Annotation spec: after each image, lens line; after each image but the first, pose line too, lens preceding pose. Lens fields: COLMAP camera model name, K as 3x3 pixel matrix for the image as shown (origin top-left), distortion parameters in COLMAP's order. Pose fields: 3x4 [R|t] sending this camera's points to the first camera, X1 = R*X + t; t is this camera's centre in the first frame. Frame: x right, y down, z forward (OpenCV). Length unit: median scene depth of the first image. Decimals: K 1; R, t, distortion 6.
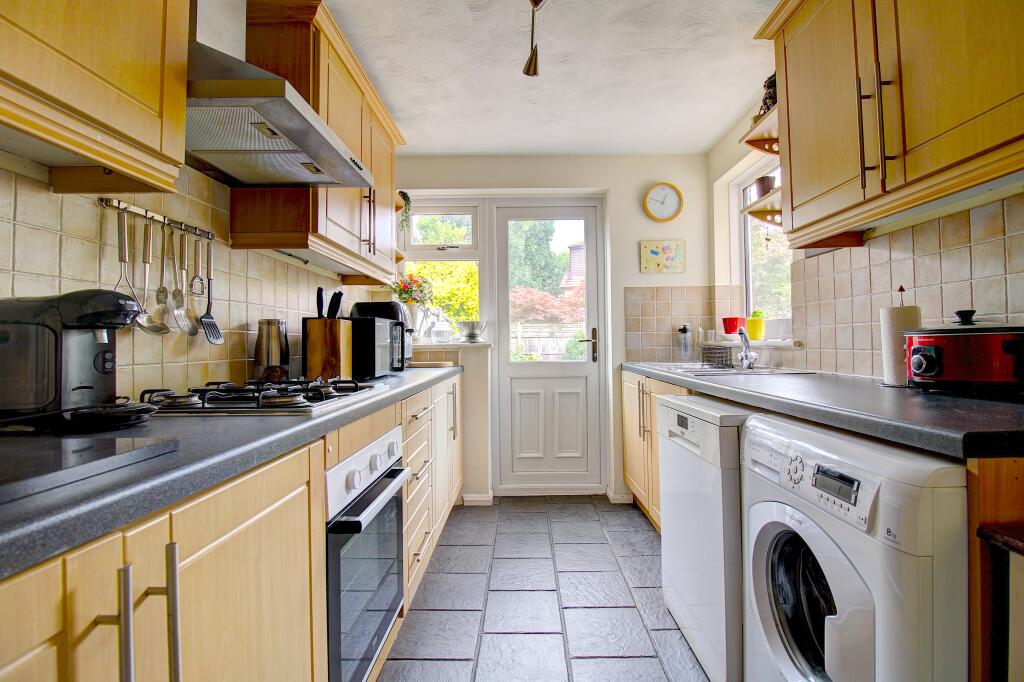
lens RADIAL K [[479.6, 0, 519.6], [0, 479.6, 334.4], [0, 0, 1]] dist [0.002035, -0.016194]
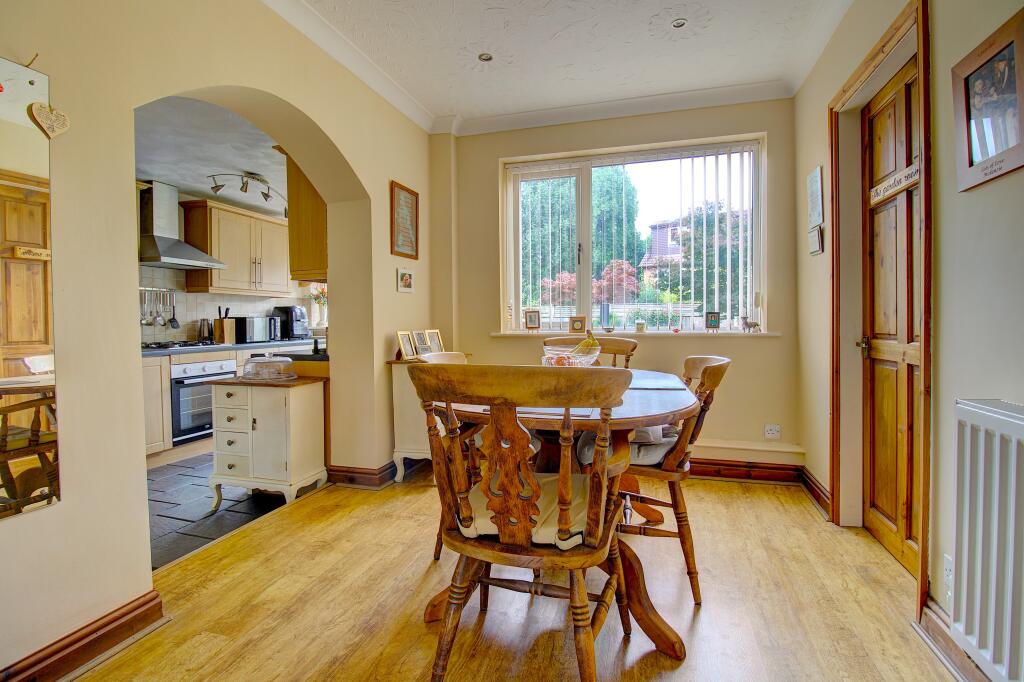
lens RADIAL K [[479.6, 0, 519.6], [0, 479.6, 334.4], [0, 0, 1]] dist [0.002035, -0.016194]
pose [[0.963046, 0.017214, -0.268788, 1.817971], [-0.003622, 0.998693, 0.050980, -0.084029], [0.269314, -0.048122, 0.961849, -1.032656]]
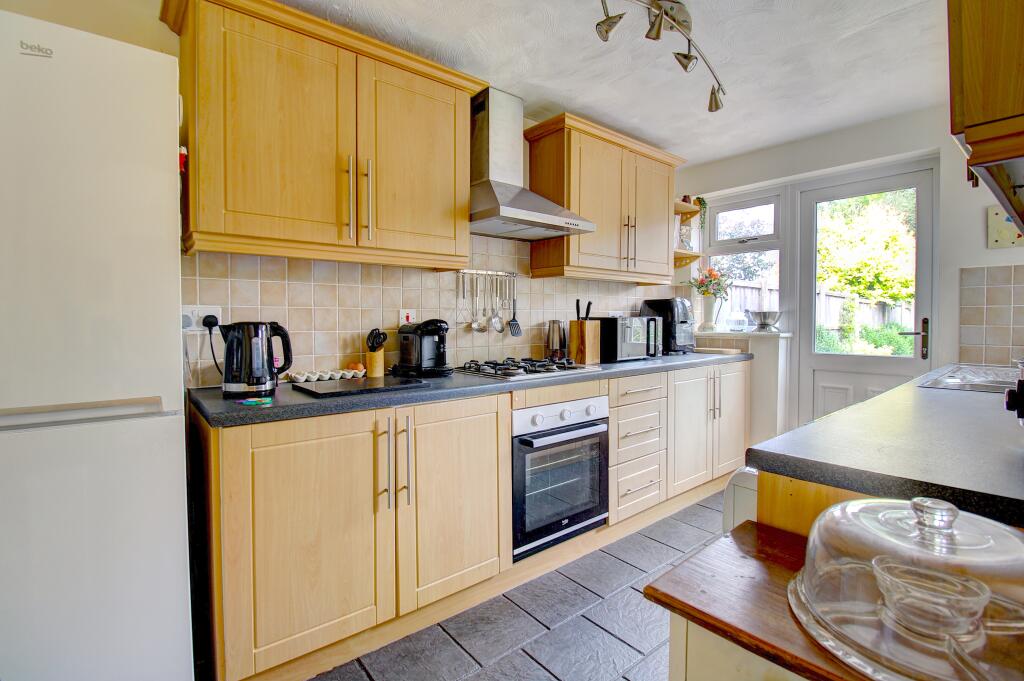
lens RADIAL K [[479.6, 0, 519.6], [0, 479.6, 333.9], [0, 0, 1]] dist [0.002035, -0.016194]
pose [[0.651445, 0.035631, -0.757858, 0.616538], [0.009447, 0.998438, 0.055063, -0.073671], [0.758637, -0.043030, 0.650091, -0.127540]]
